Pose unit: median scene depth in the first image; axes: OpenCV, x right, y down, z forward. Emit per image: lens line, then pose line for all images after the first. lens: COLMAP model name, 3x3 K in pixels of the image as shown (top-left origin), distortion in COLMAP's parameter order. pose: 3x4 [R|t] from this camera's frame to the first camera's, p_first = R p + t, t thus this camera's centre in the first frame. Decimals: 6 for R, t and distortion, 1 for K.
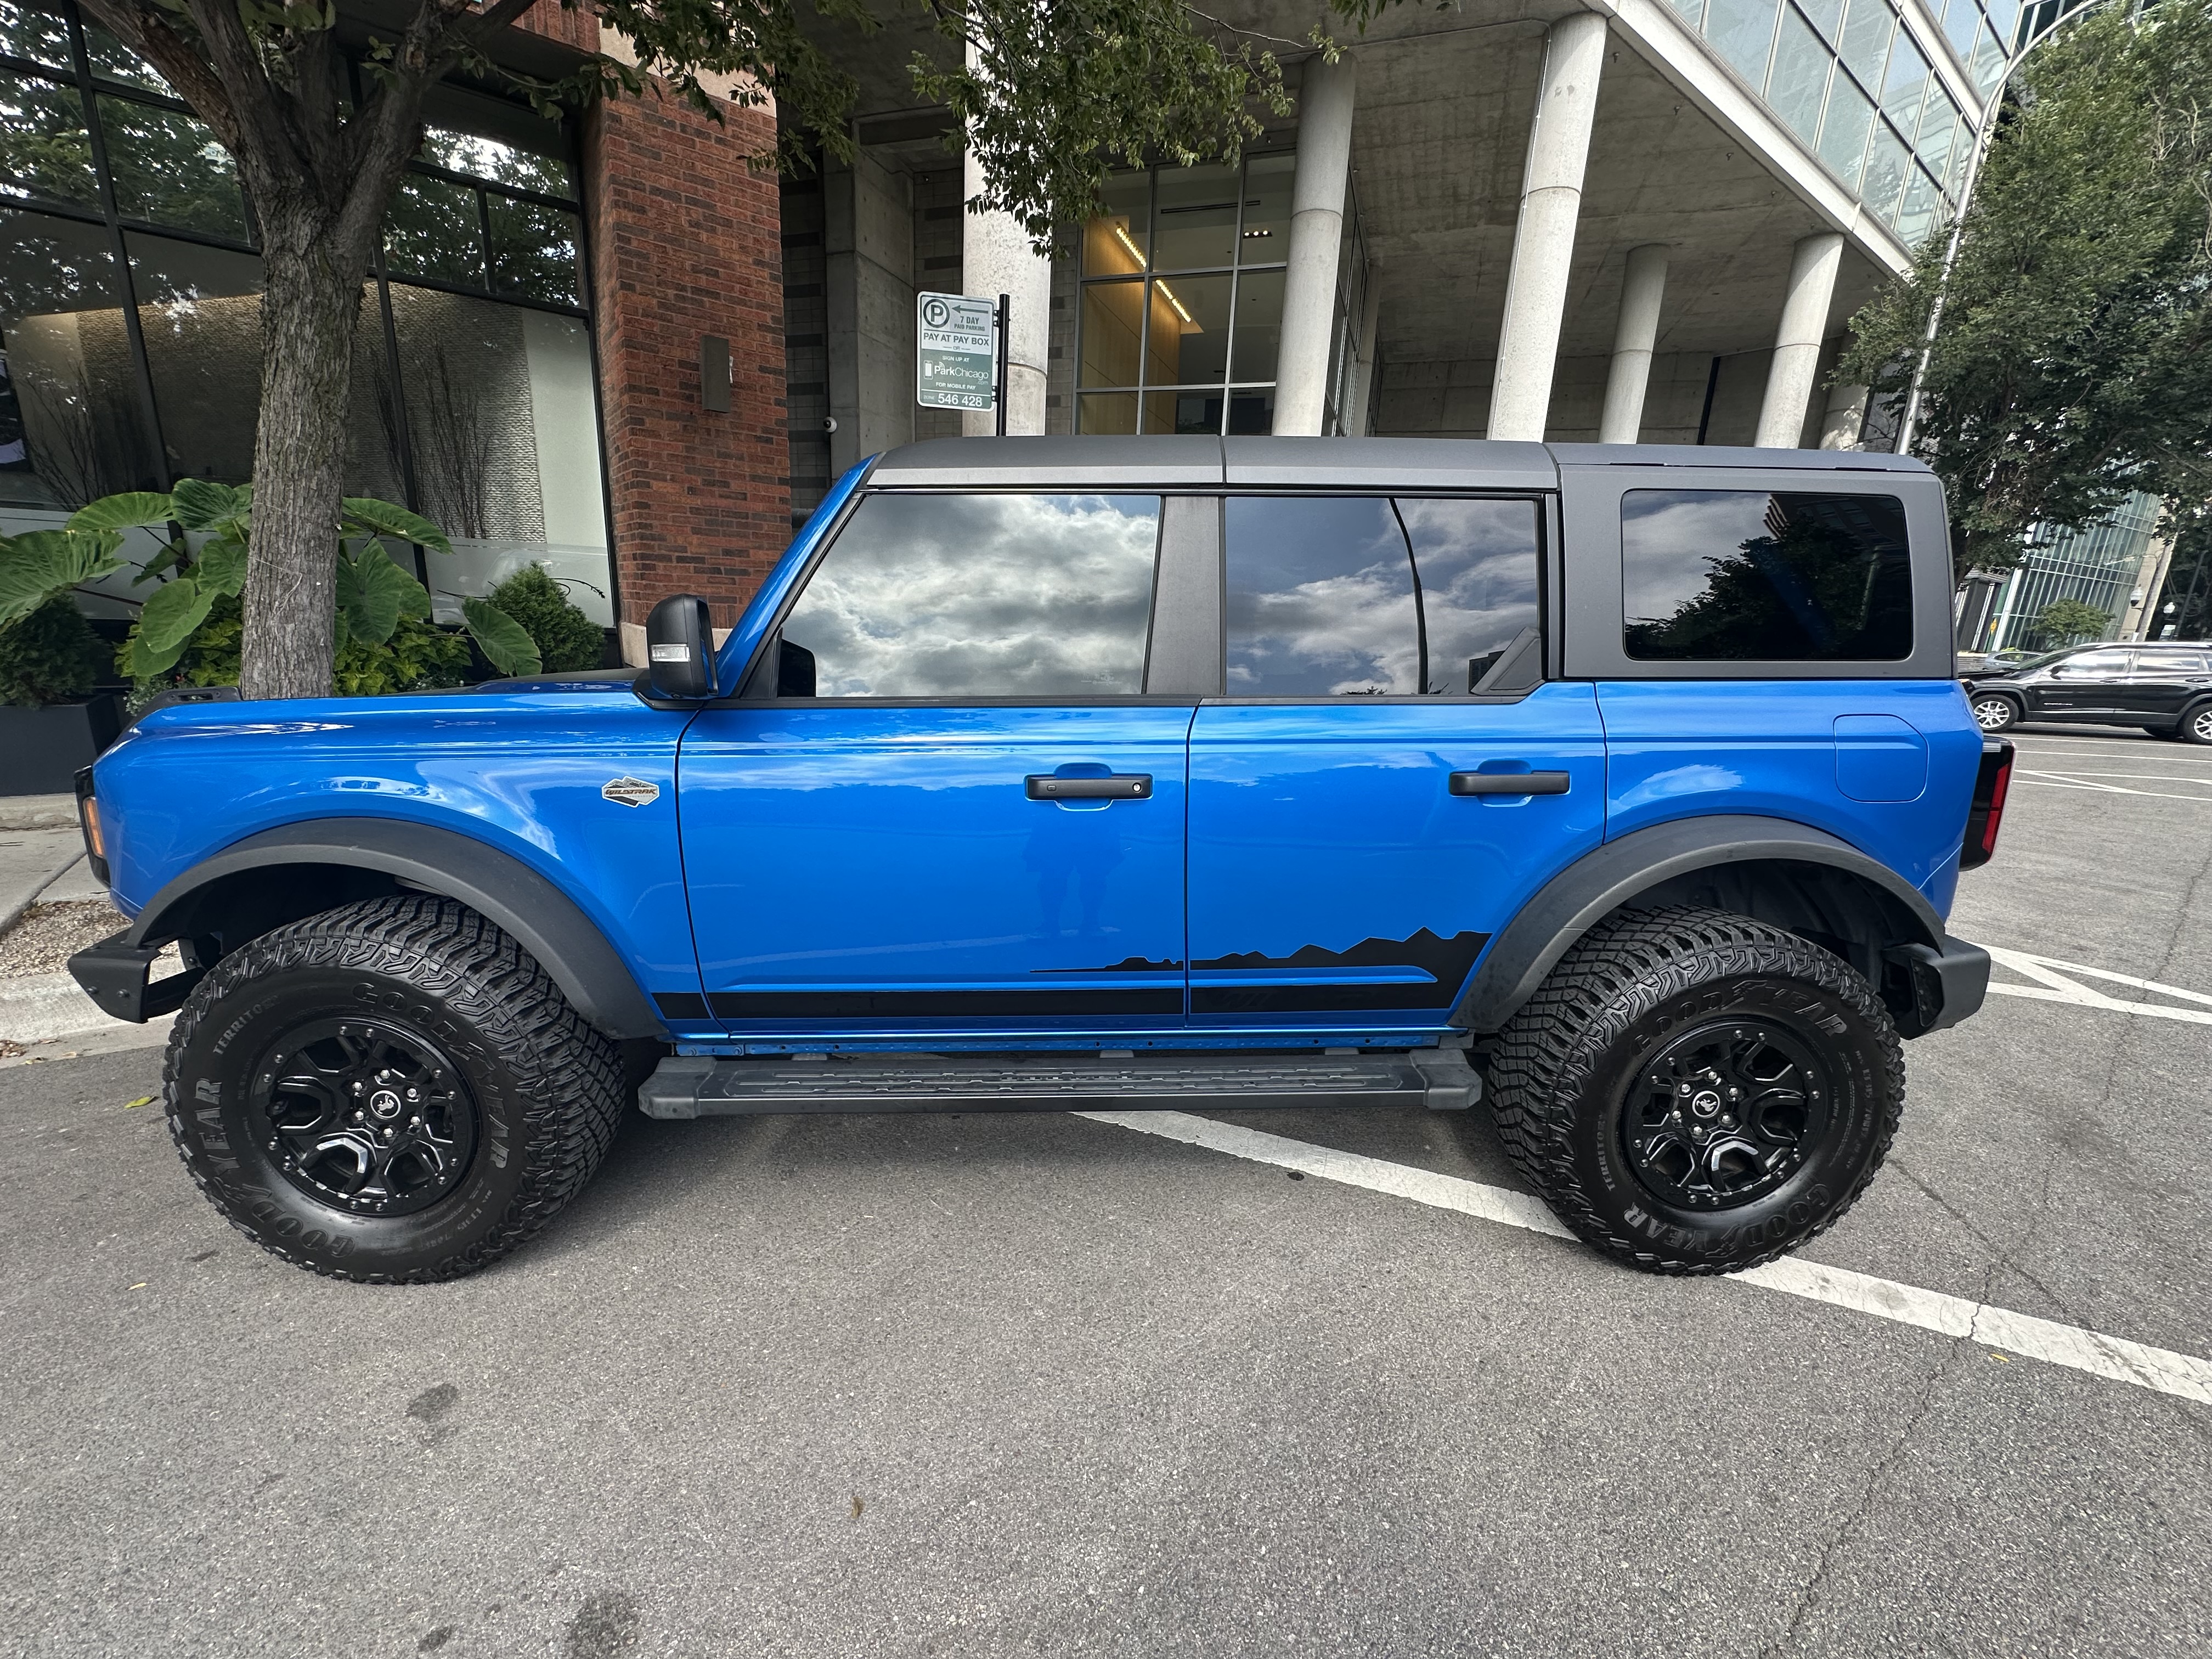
lens RADIAL K [[884.3, 0, 1094.9], [0, 884.3, 836.0], [0, 0, 1]] dist [-0.004498, 0.000912]
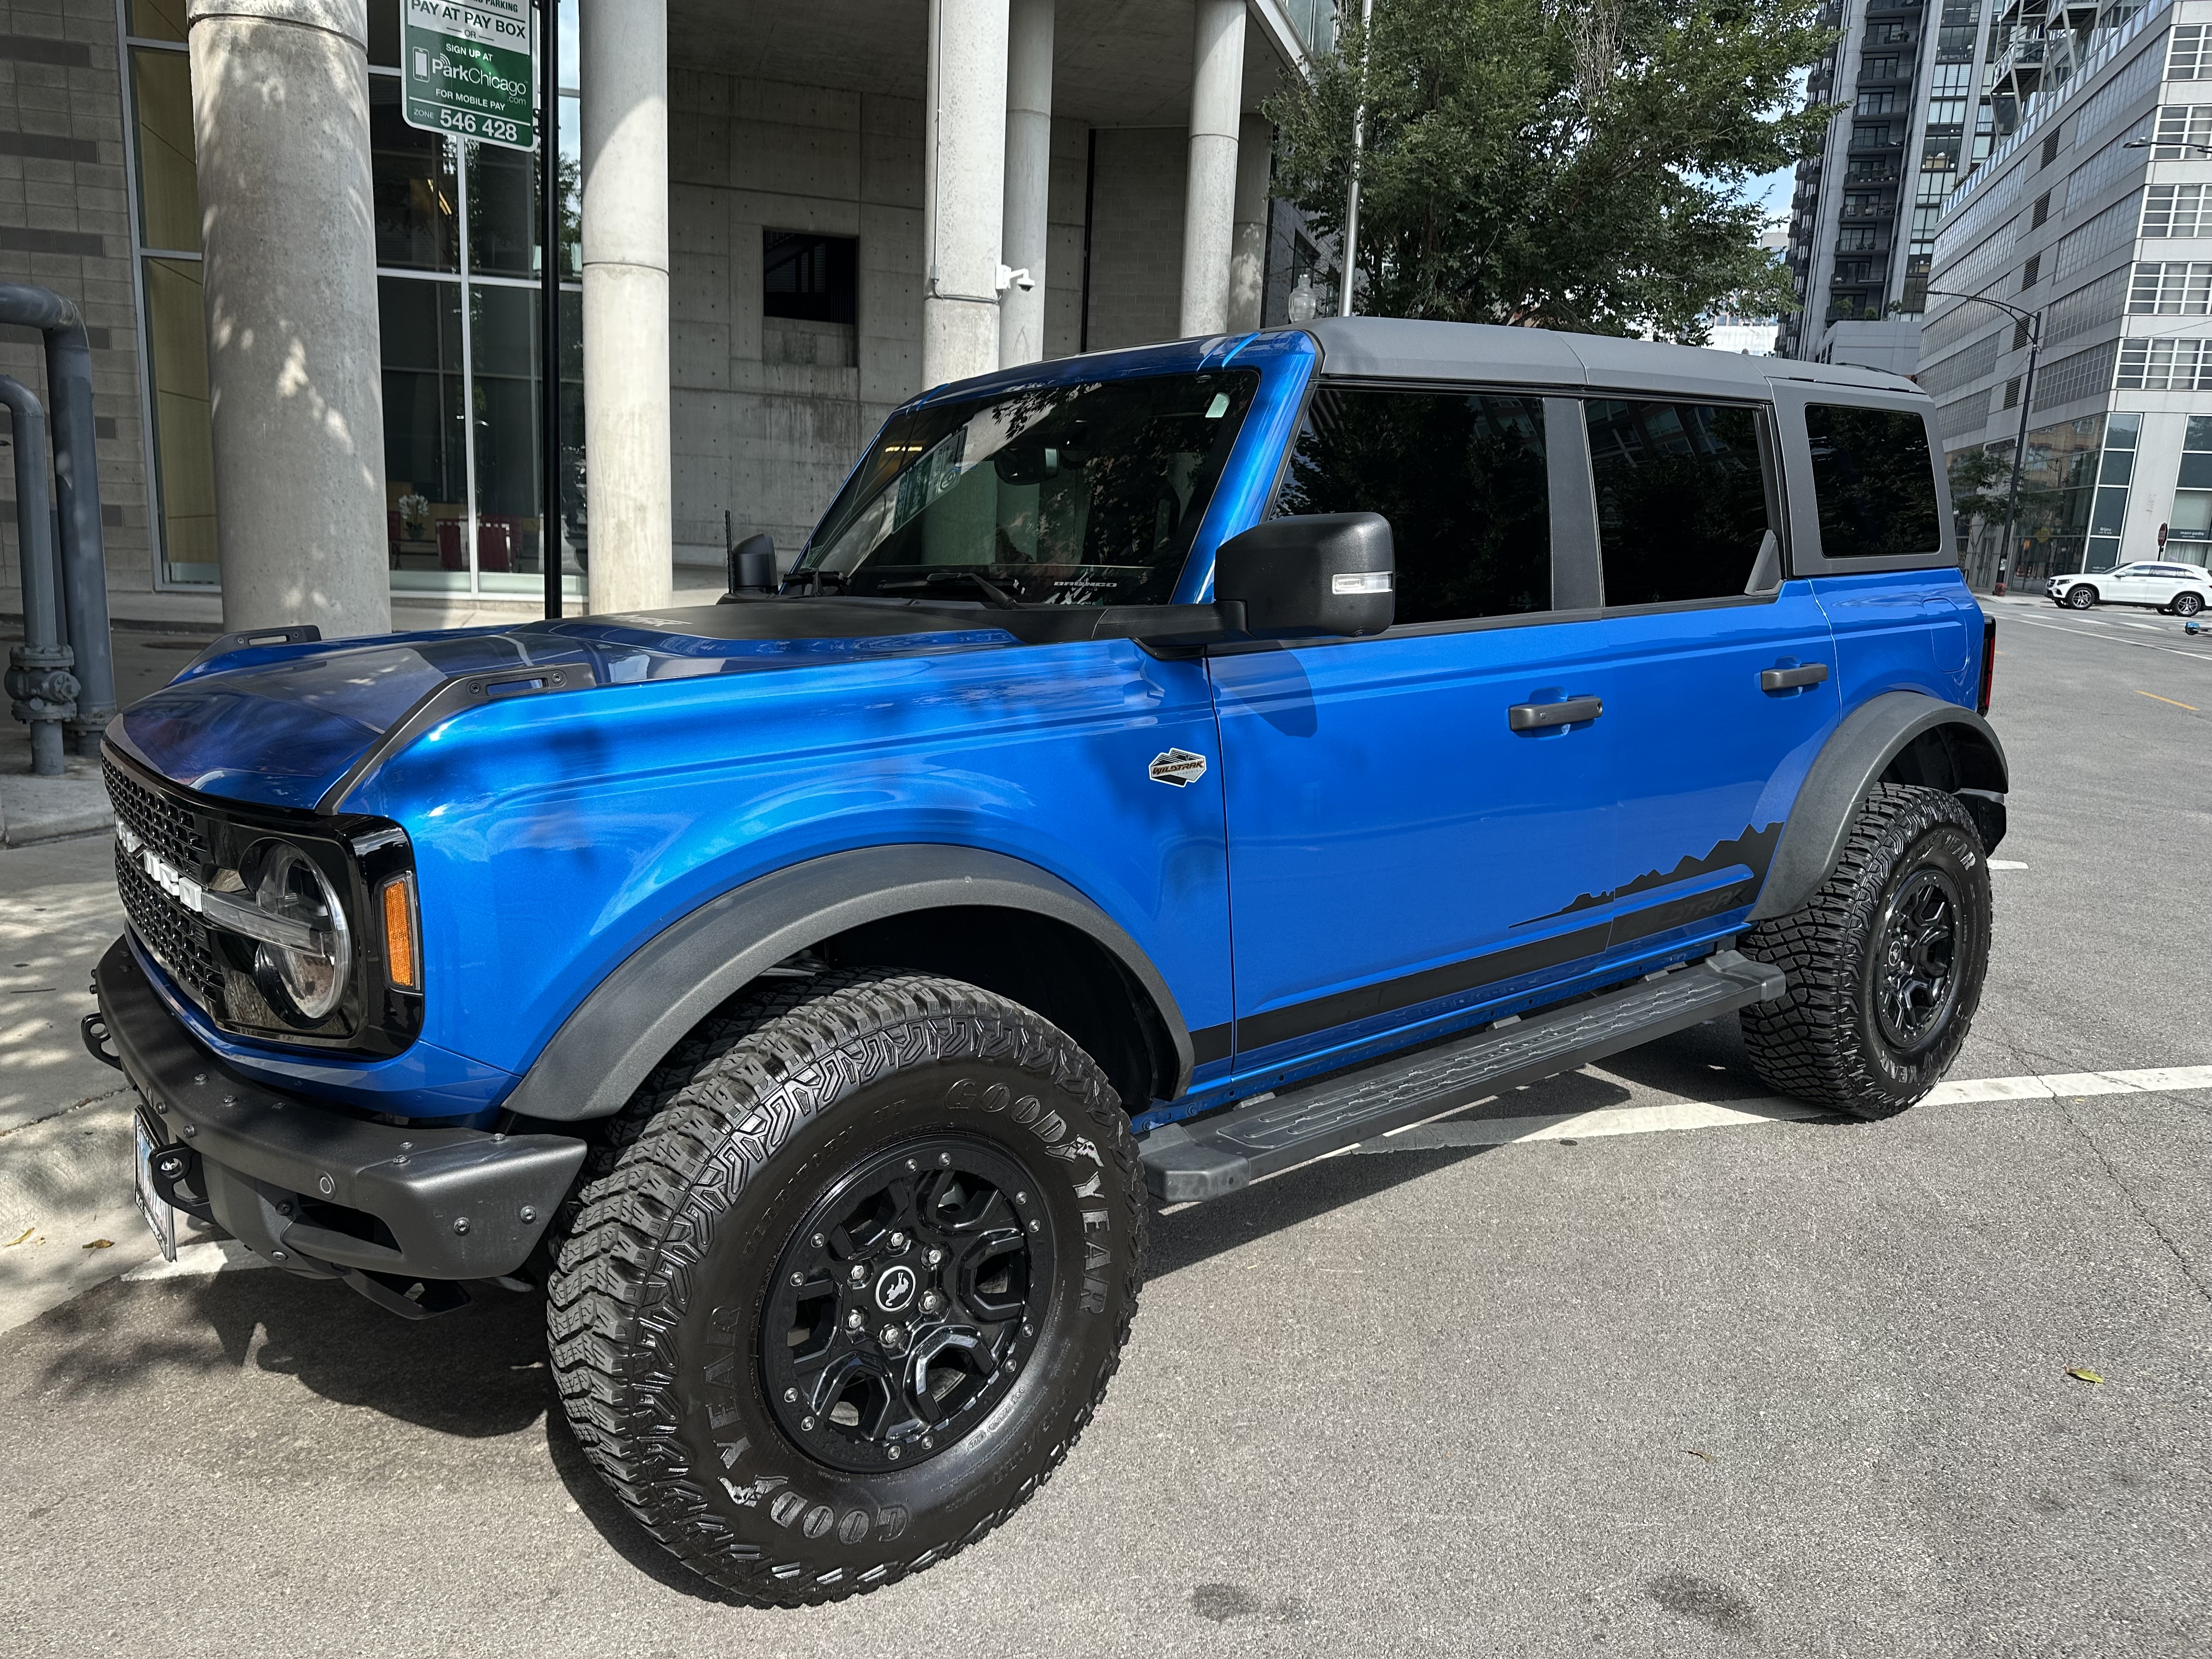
lens RADIAL K [[1573.4, 0, 1106.1], [0, 1573.4, 834.8], [0, 0, 1]] dist [0.028494, -0.042075]
pose [[0.801532, -0.127212, 0.584263, -1.243264], [0.142573, 0.989585, 0.019871, -0.024759], [-0.580706, 0.067373, 0.811321, -0.047504]]
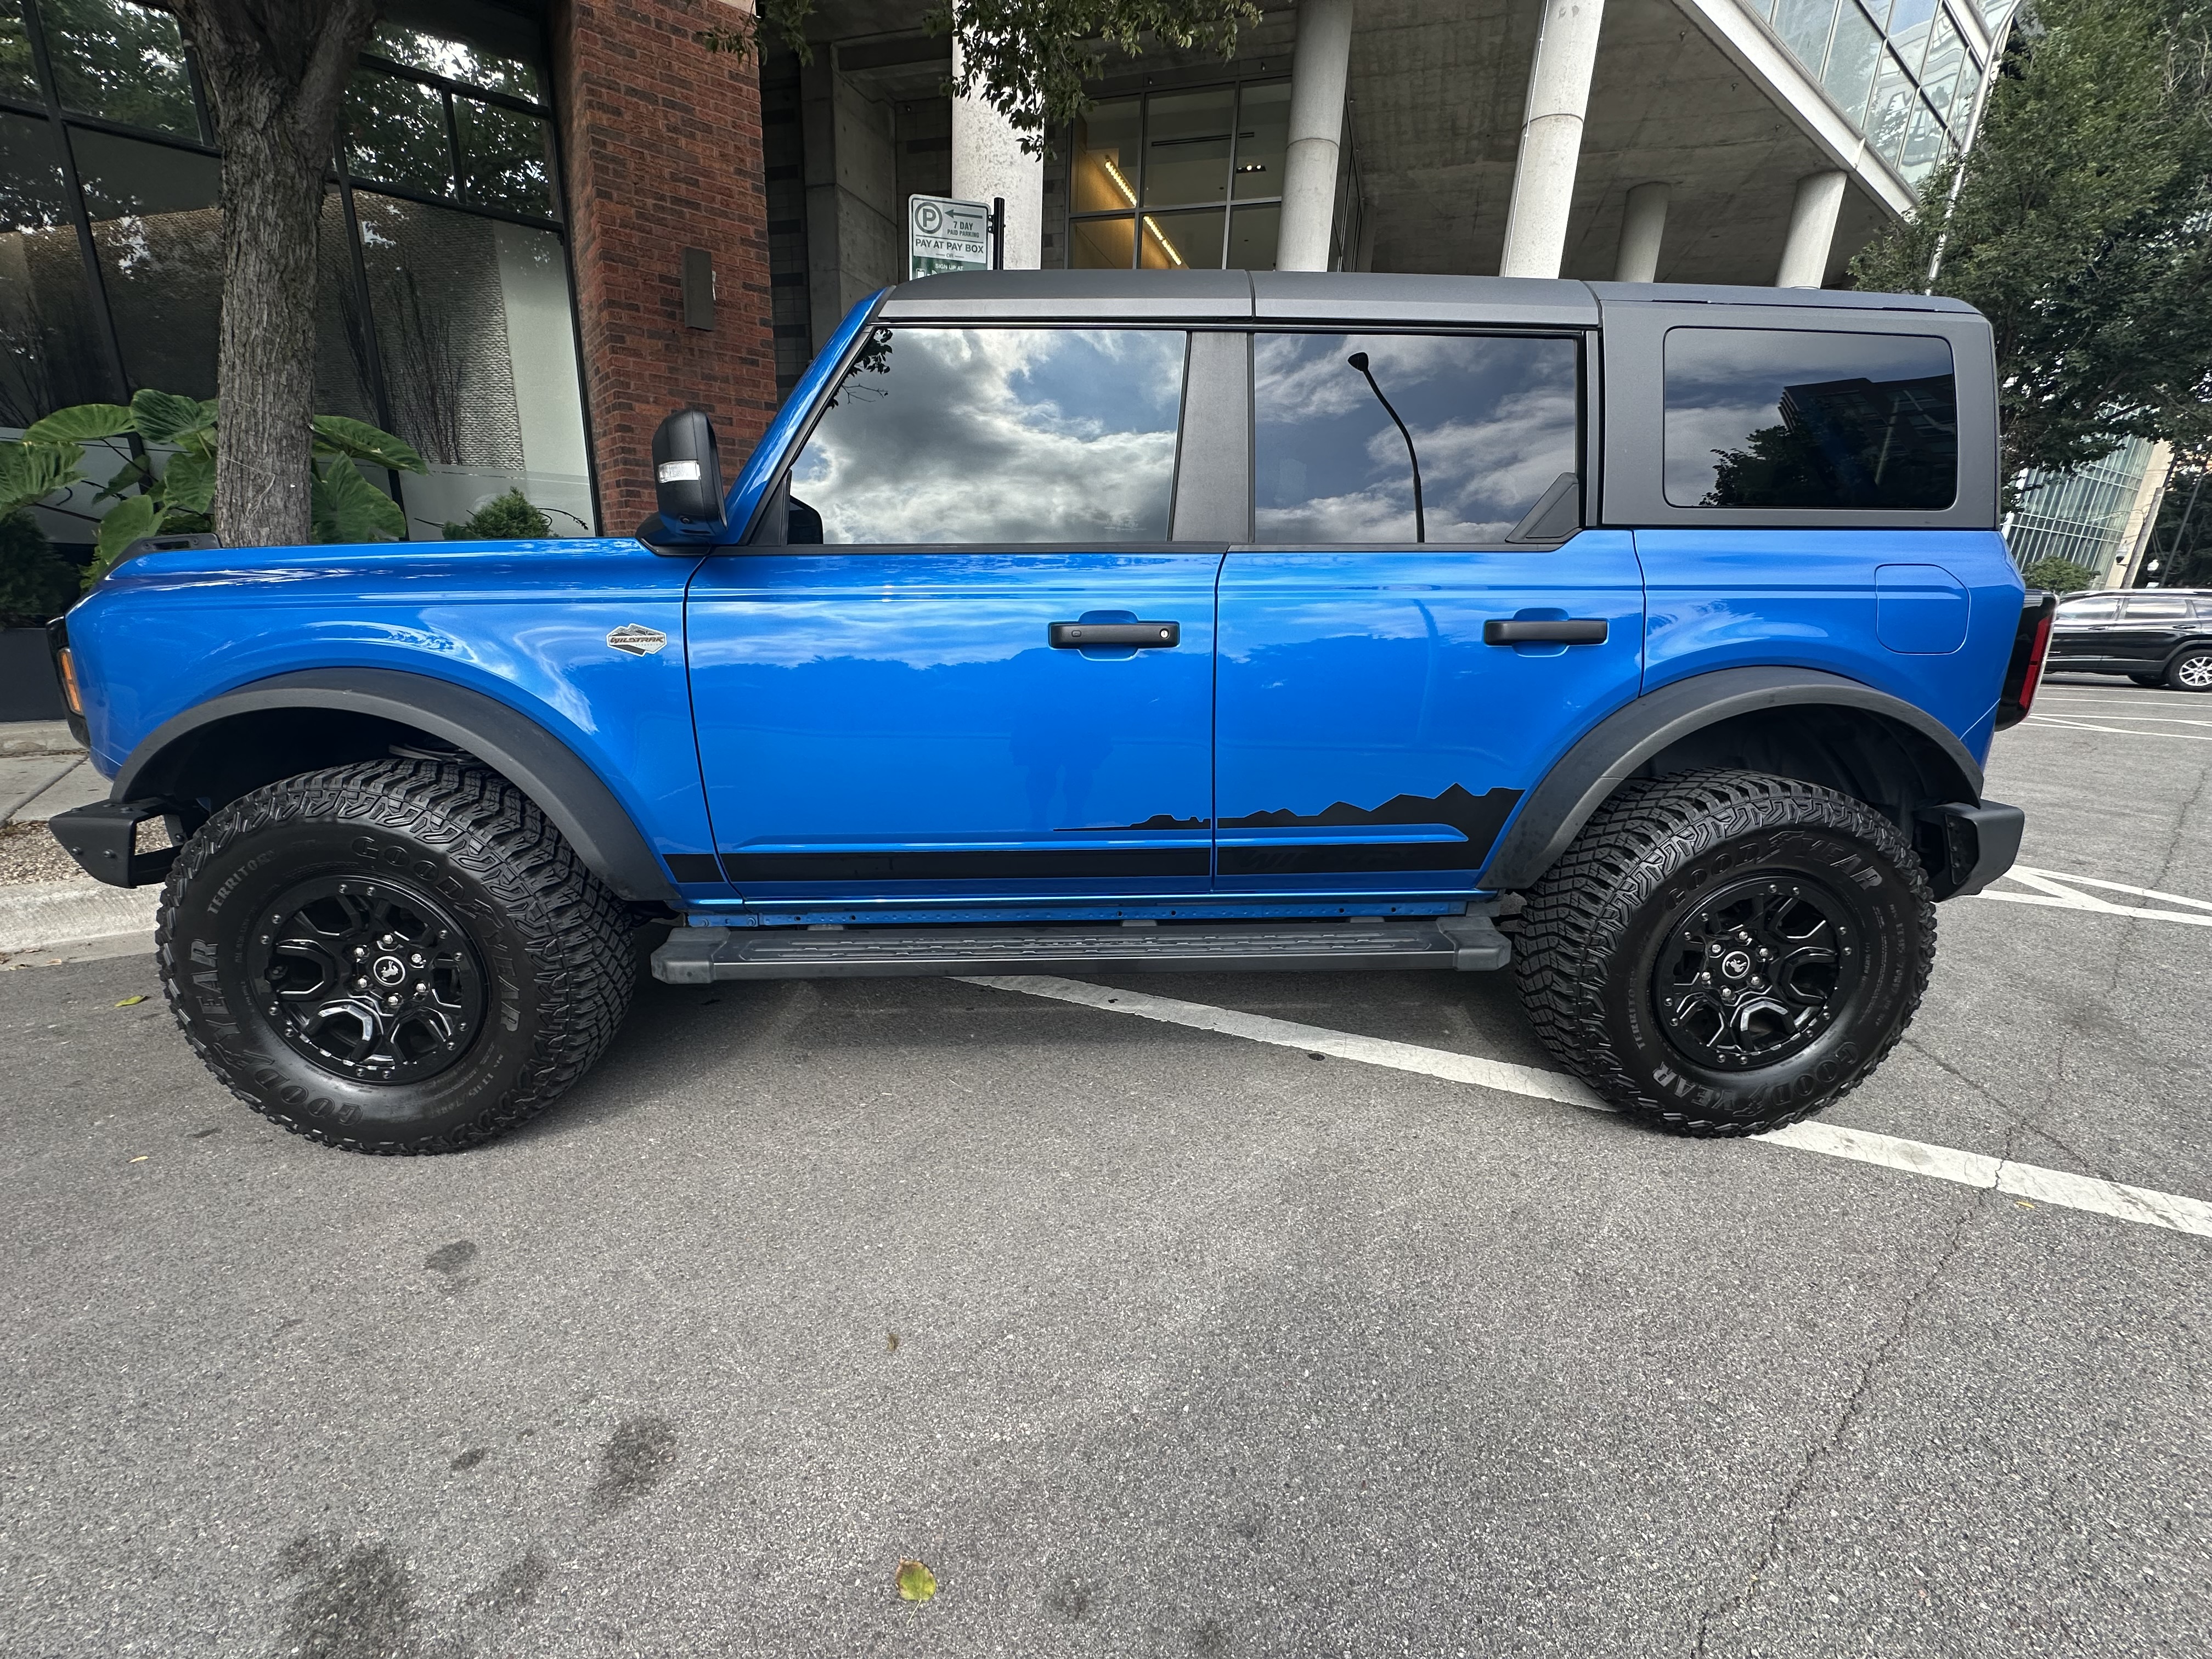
lens RADIAL K [[884.3, 0, 1094.3], [0, 884.3, 837.3], [0, 0, 1]] dist [-0.004498, 0.000912]
pose [[0.999897, -0.006231, 0.012933, -0.039309], [0.005727, 0.999238, 0.038621, 0.118270], [-0.013164, -0.038543, 0.999170, 0.025667]]
